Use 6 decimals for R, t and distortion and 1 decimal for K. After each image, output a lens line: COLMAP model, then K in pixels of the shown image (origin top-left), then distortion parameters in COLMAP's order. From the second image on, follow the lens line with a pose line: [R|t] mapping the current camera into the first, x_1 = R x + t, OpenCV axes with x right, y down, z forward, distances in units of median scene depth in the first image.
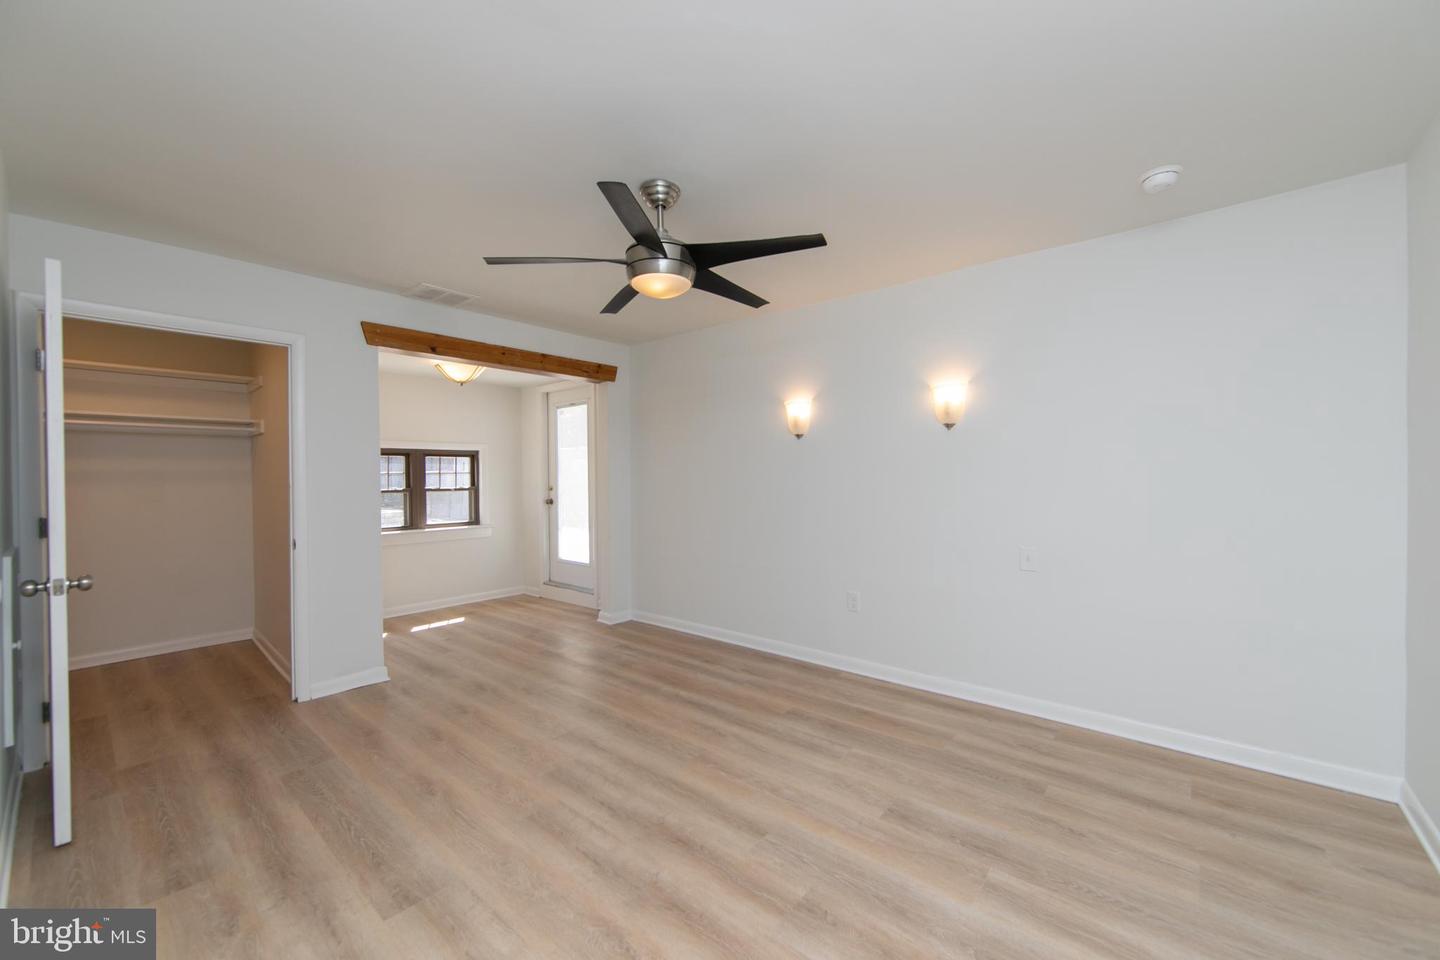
lens RADIAL K [[569.5, 0, 728.7], [0, 569.5, 481.3], [0, 0, 1]] dist [-0.000627, -0.000160]
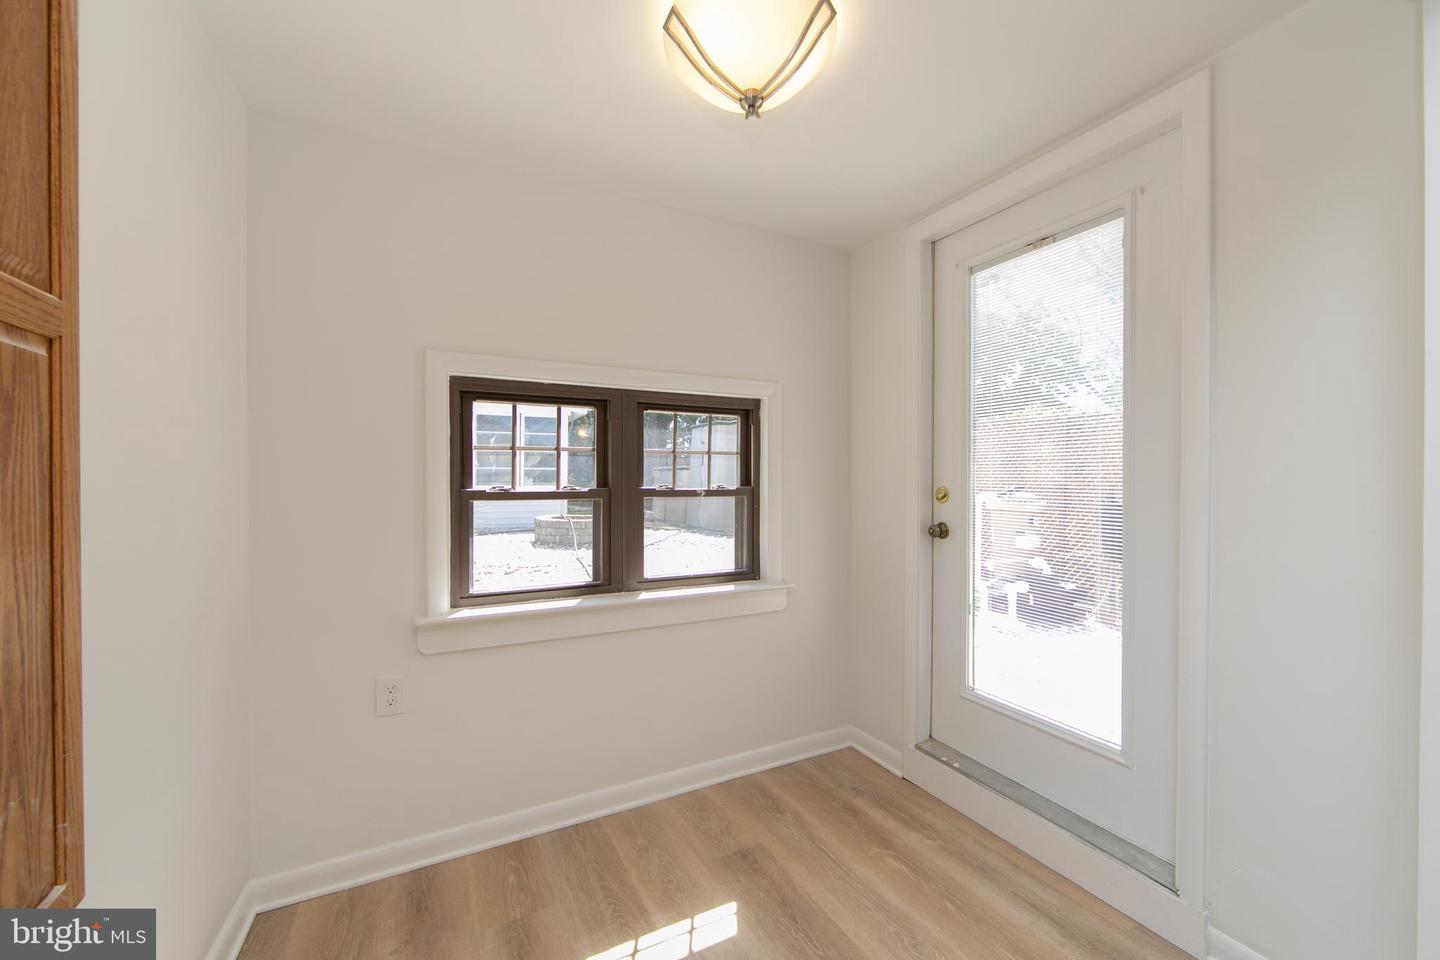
lens RADIAL K [[569.5, 0, 719.7], [0, 569.5, 486.1], [0, 0, 1]] dist [-0.000627, -0.000160]
pose [[0.925629, 0.015244, -0.378126, -0.310318], [-0.016345, 0.999866, 0.000298, 0.009243], [0.378080, 0.005905, 0.925754, 0.609709]]
